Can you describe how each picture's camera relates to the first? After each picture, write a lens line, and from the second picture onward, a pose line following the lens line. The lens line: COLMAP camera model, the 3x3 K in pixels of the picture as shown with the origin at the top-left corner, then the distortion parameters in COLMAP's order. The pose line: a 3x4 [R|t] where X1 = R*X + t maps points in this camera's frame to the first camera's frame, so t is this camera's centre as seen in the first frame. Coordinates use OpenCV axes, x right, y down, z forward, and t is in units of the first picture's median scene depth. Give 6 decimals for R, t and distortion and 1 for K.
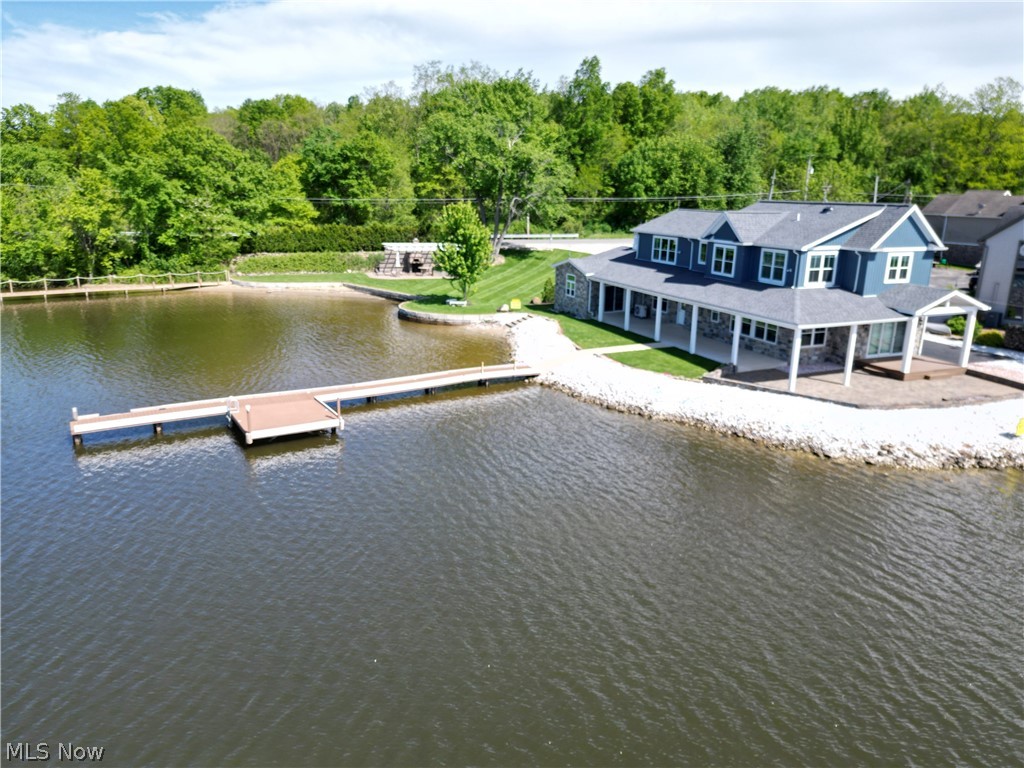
lens RADIAL K [[719.5, 0, 507.7], [0, 719.5, 383.9], [0, 0, 1]] dist [0.057679, -0.057498]
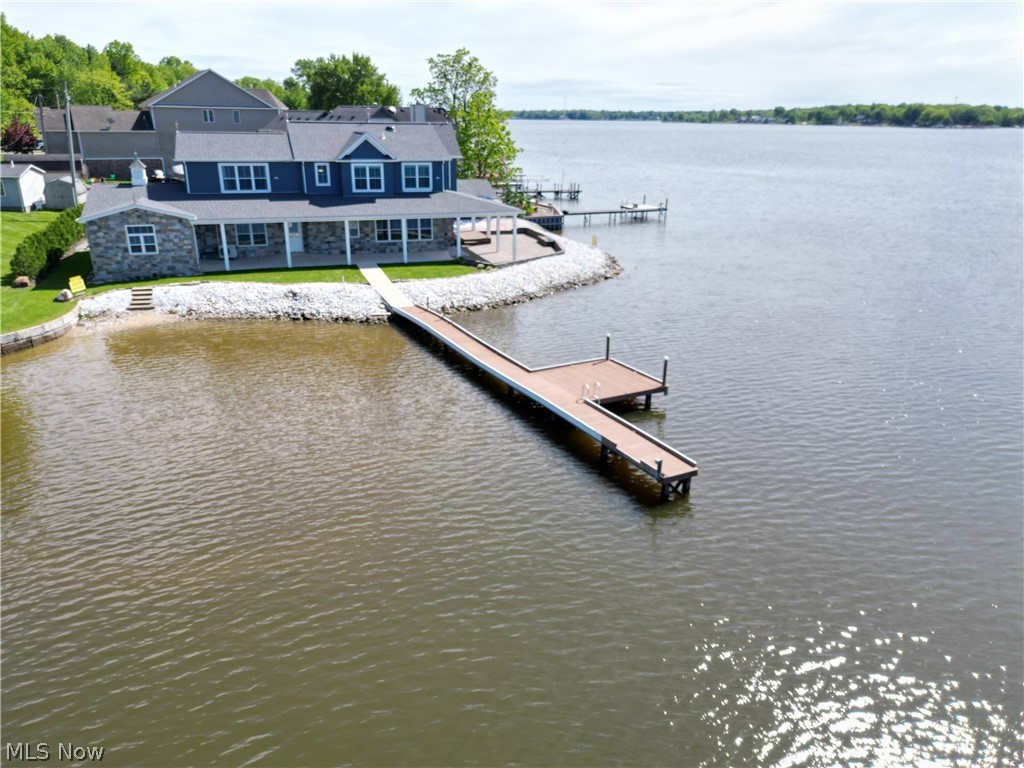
lens RADIAL K [[719.5, 0, 507.7], [0, 719.5, 383.9], [0, 0, 1]] dist [0.057679, -0.057498]
pose [[0.046102, -0.358994, 0.932201, -0.564211], [0.249819, 0.907683, 0.337197, -0.138128], [-0.967194, 0.217336, 0.131530, 0.483441]]
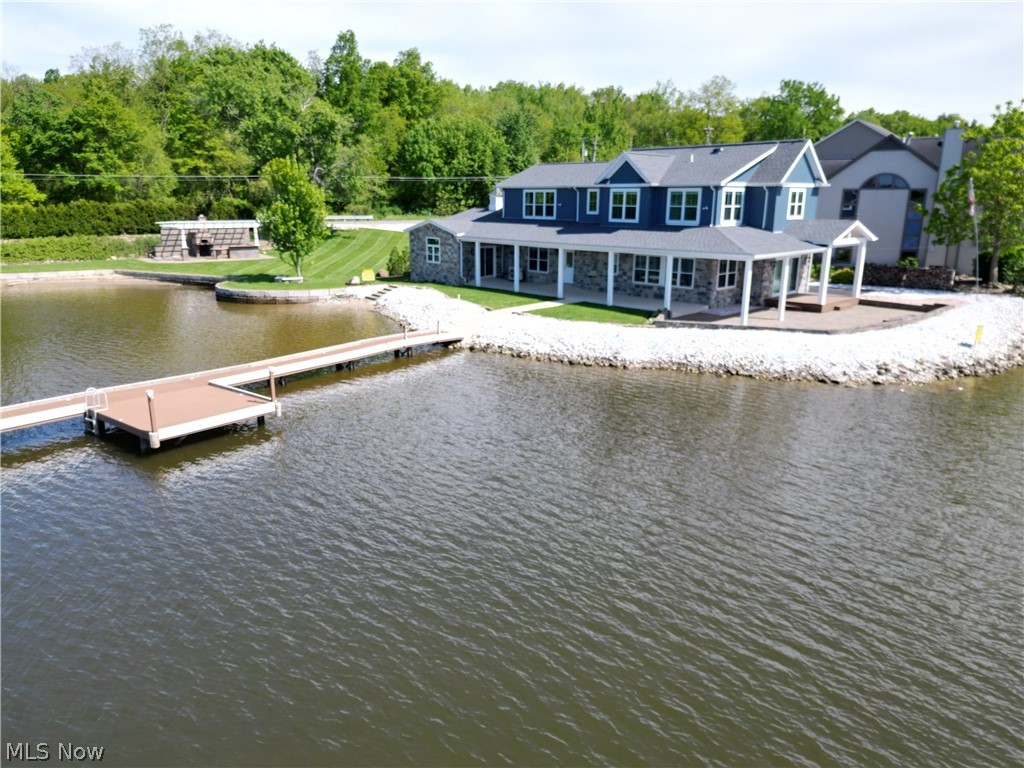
lens RADIAL K [[719.5, 0, 507.7], [0, 719.5, 383.9], [0, 0, 1]] dist [0.057679, -0.057498]
pose [[0.935203, -0.099732, 0.339779, -0.123983], [0.101756, 0.994738, 0.011903, 0.021960], [-0.339178, 0.023443, 0.940430, 0.119197]]
